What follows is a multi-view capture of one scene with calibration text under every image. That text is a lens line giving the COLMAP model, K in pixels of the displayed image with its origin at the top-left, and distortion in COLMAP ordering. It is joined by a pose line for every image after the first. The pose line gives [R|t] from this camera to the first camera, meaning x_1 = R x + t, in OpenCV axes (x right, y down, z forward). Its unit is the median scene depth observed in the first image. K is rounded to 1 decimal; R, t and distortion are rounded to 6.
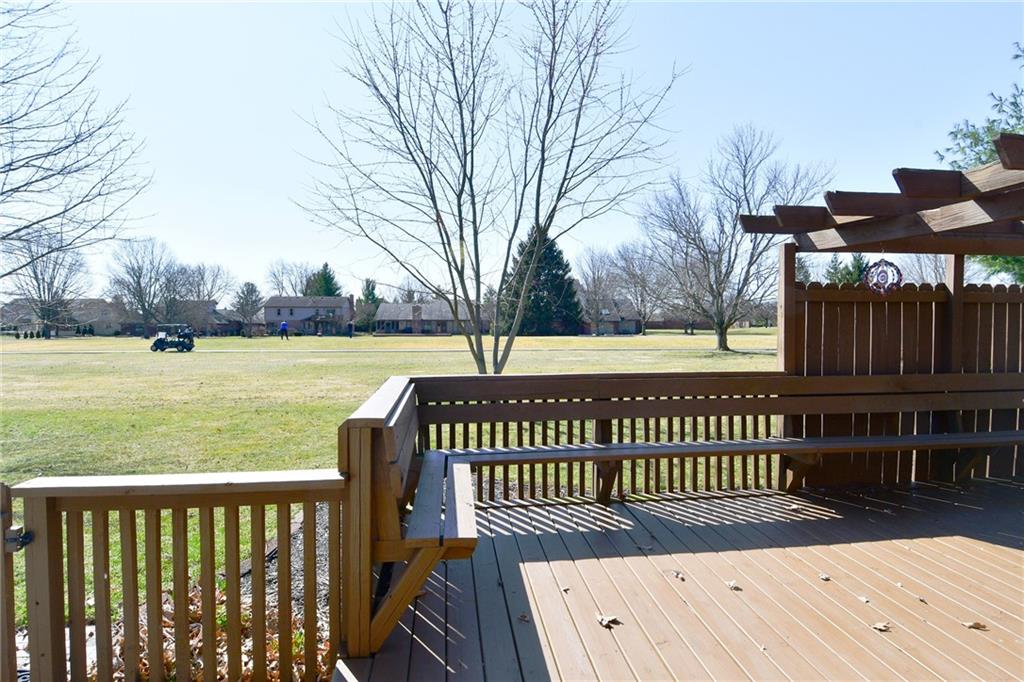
lens RADIAL K [[533.0, 0, 514.0], [0, 533.0, 338.8], [0, 0, 1]] dist [0.046453, -0.050390]
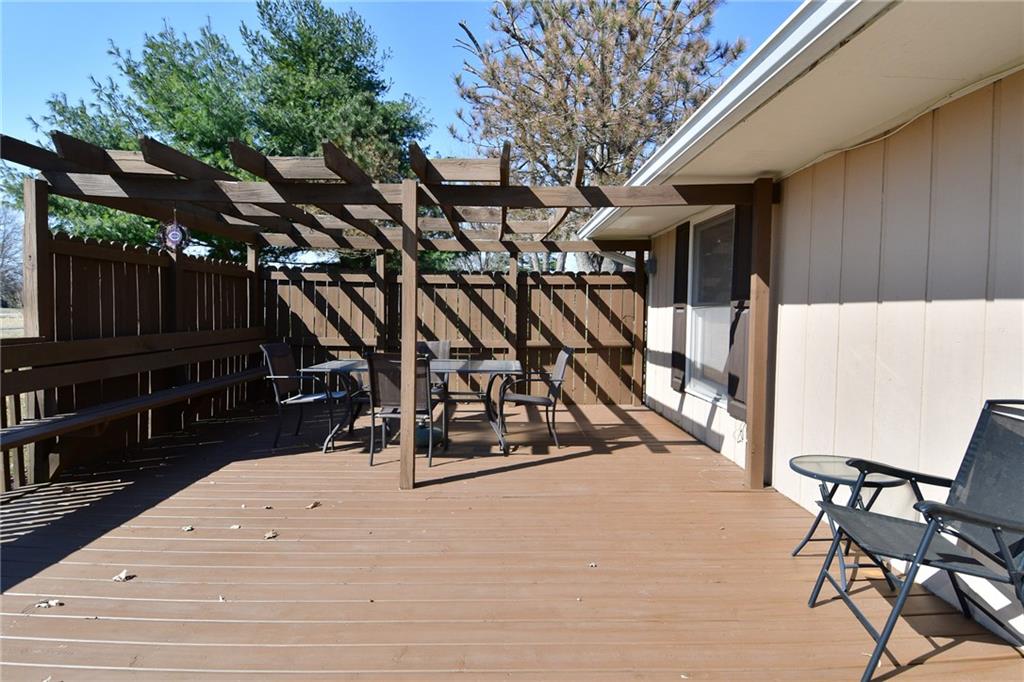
lens RADIAL K [[533.0, 0, 511.3], [0, 533.0, 333.5], [0, 0, 1]] dist [0.046453, -0.050390]
pose [[0.115593, -0.043366, 0.992350, -0.209704], [0.017257, 0.998983, 0.041645, 0.032010], [-0.993147, 0.012311, 0.116223, 0.180599]]
